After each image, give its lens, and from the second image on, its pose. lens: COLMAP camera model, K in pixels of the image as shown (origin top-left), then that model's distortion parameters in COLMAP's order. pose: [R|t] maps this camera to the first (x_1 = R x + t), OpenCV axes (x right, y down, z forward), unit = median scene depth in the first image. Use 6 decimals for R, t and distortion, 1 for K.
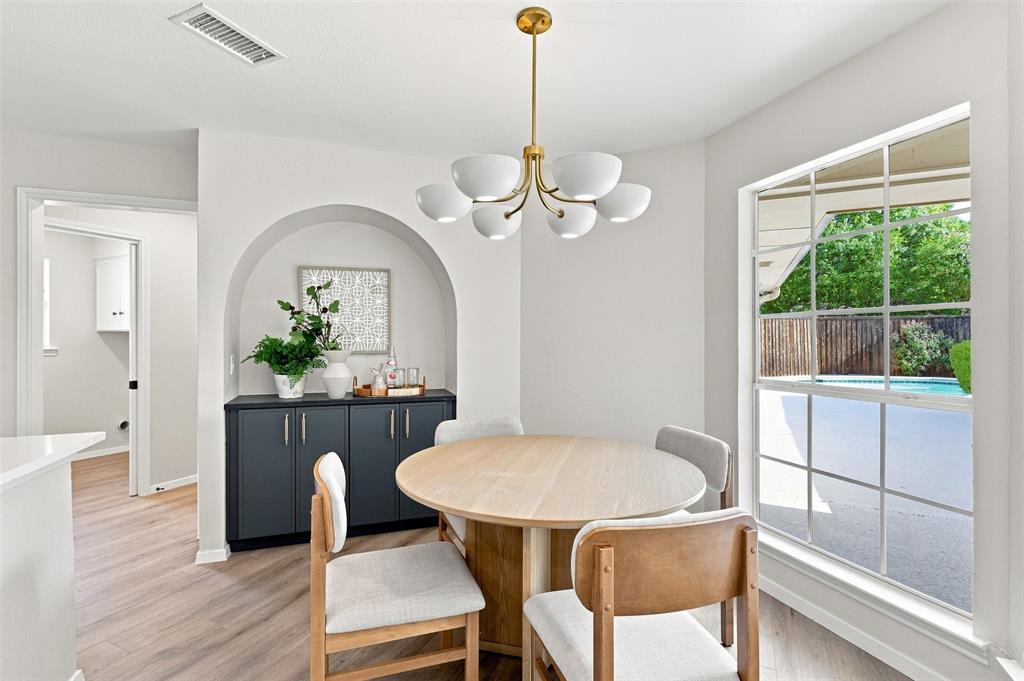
lens RADIAL K [[474.6, 0, 512.0], [0, 474.6, 340.5], [0, 0, 1]] dist [0.002006, 0.000290]
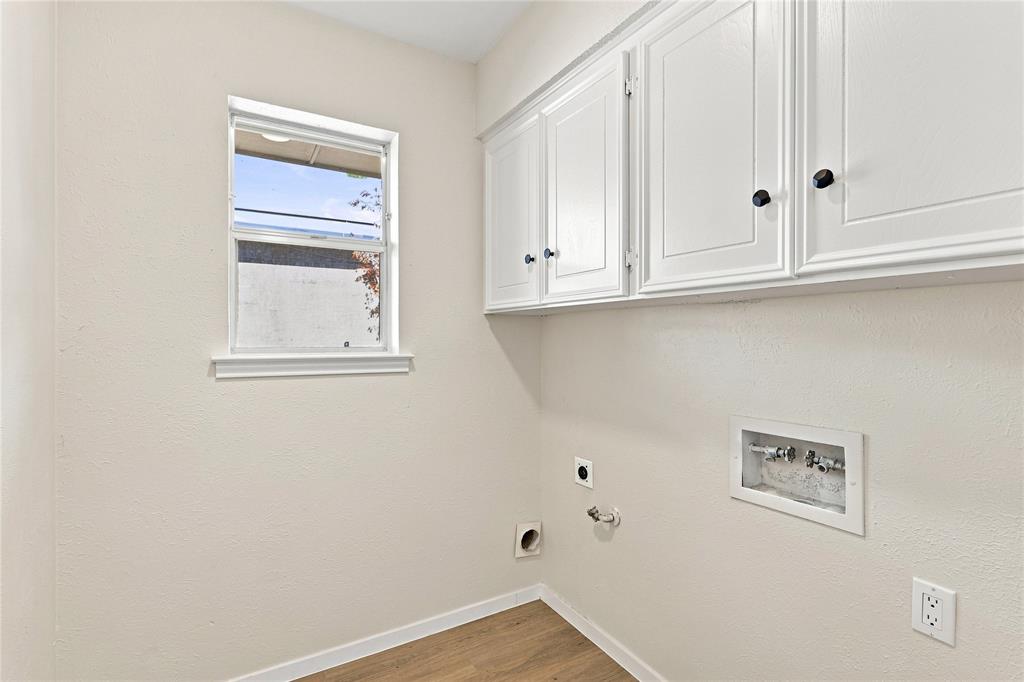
lens RADIAL K [[474.6, 0, 512.0], [0, 474.6, 341.0], [0, 0, 1]] dist [0.002006, 0.000290]
pose [[0.841068, 0.004518, -0.540910, -0.679523], [-0.003918, 0.999990, 0.002260, 0.003890], [0.540914, 0.000219, 0.841078, 0.720272]]
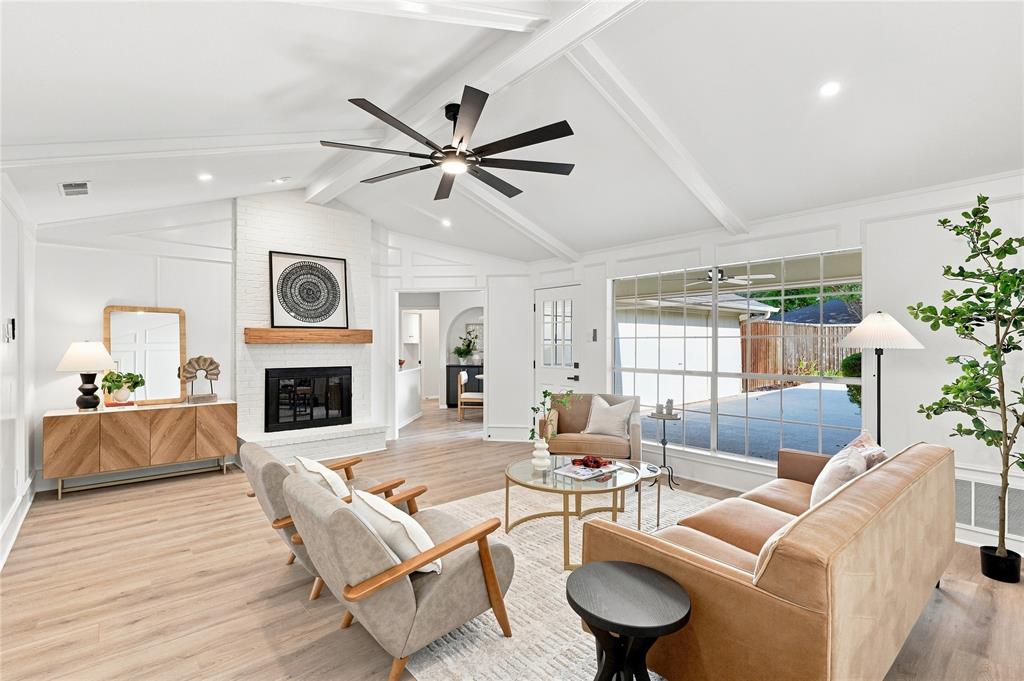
lens RADIAL K [[474.6, 0, 512.0], [0, 474.6, 340.5], [0, 0, 1]] dist [0.002006, 0.000290]
pose [[0.922288, -0.000529, -0.386503, 0.778282], [-0.004131, 0.999928, -0.011225, -0.009675], [0.386481, 0.011949, 0.922220, -1.330011]]
